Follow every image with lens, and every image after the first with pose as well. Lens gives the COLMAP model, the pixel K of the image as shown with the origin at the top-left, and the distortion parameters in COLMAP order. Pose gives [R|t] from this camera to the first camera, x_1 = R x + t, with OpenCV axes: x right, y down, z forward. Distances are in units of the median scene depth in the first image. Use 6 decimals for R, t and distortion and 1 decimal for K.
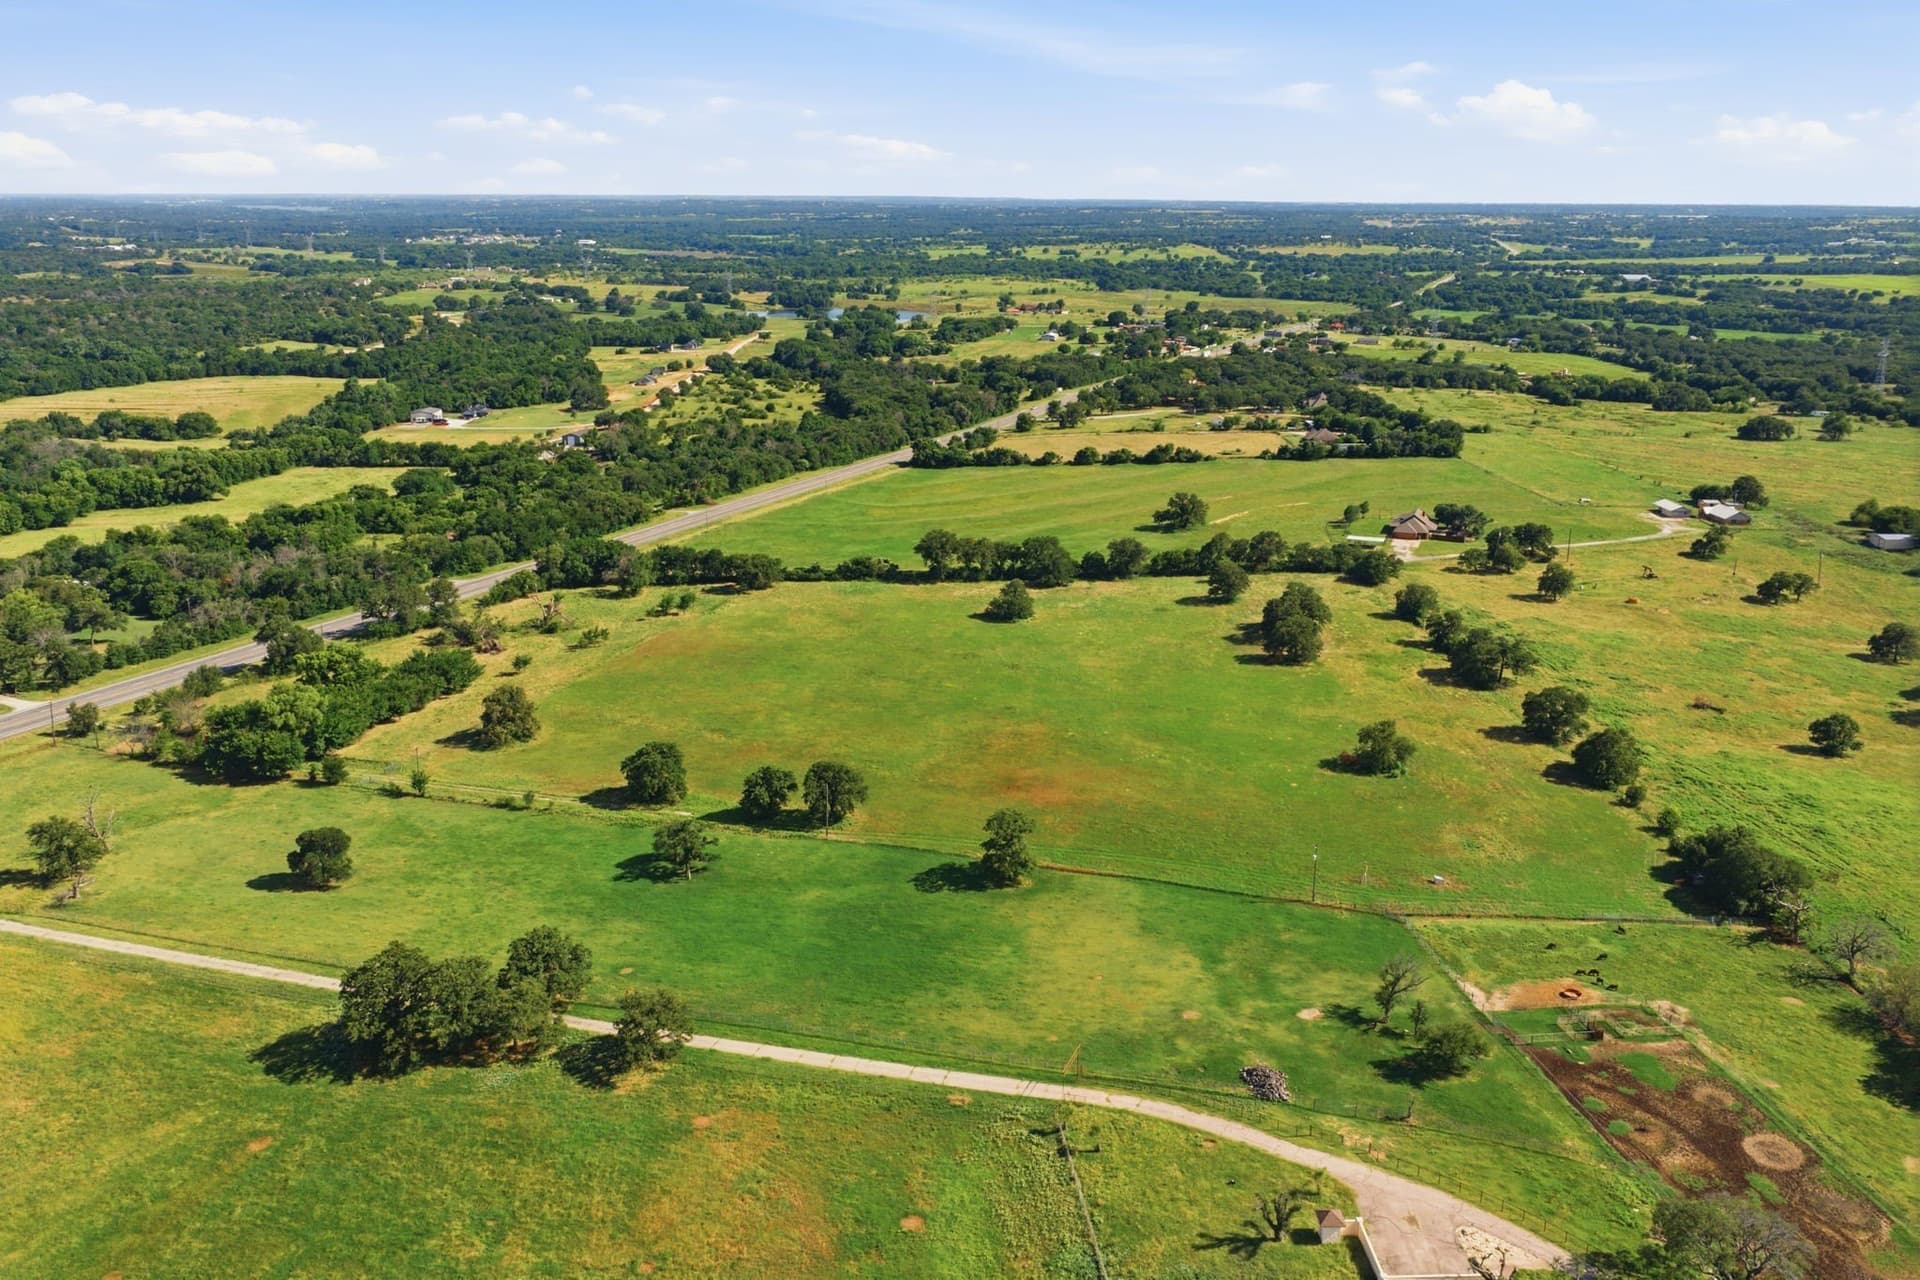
lens RADIAL K [[1579.8, 0, 966.3], [0, 1579.8, 646.1], [0, 0, 1]] dist [0.014029, -0.007936]
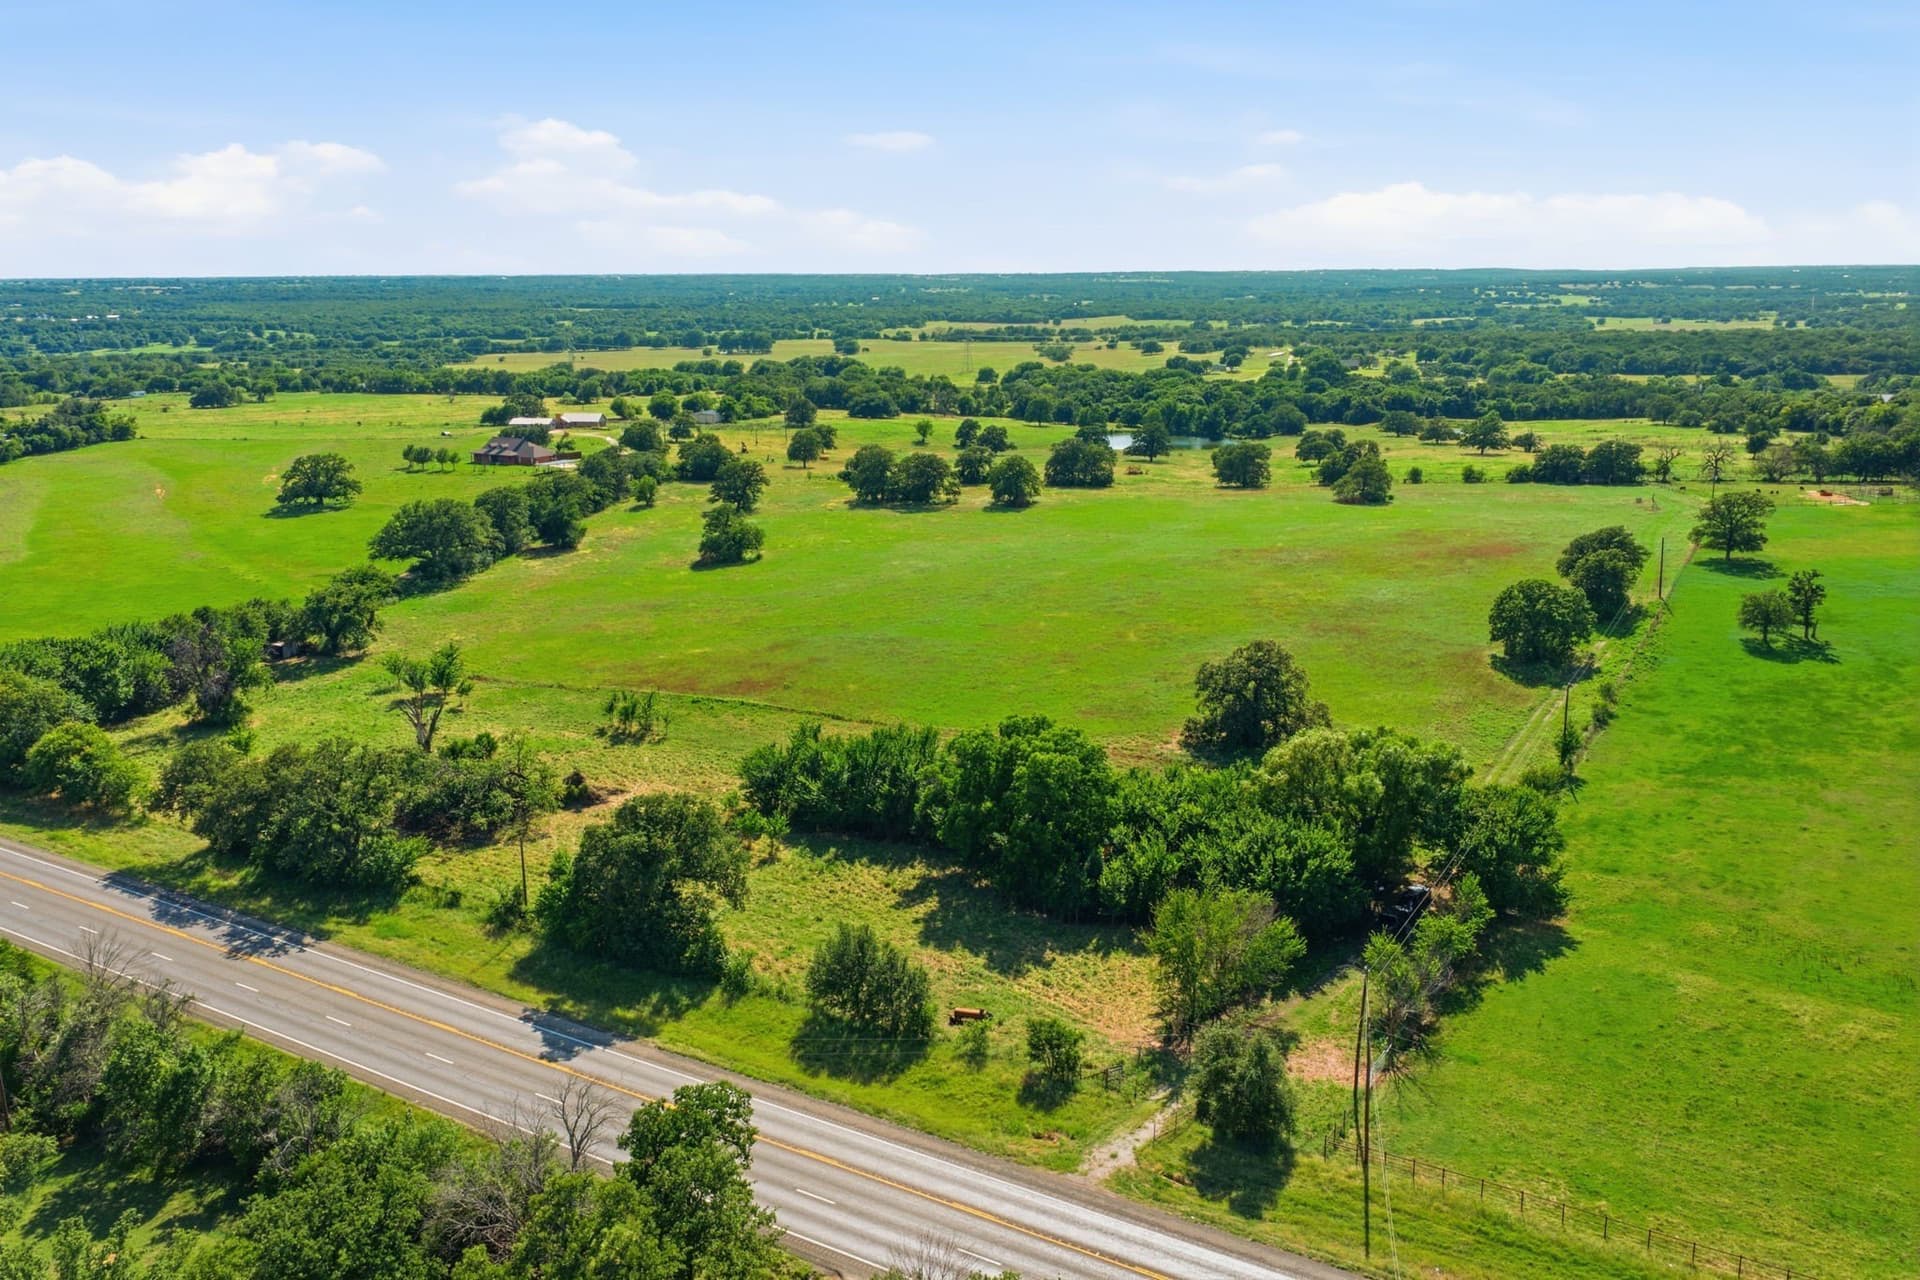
lens RADIAL K [[1577.9, 0, 966.8], [0, 1577.9, 649.8], [0, 0, 1]] dist [0.012468, -0.003683]
pose [[0.163920, -0.234823, 0.958117, -0.401026], [0.278325, 0.942805, 0.183452, -0.049829], [-0.946396, 0.236596, 0.219902, 0.461706]]
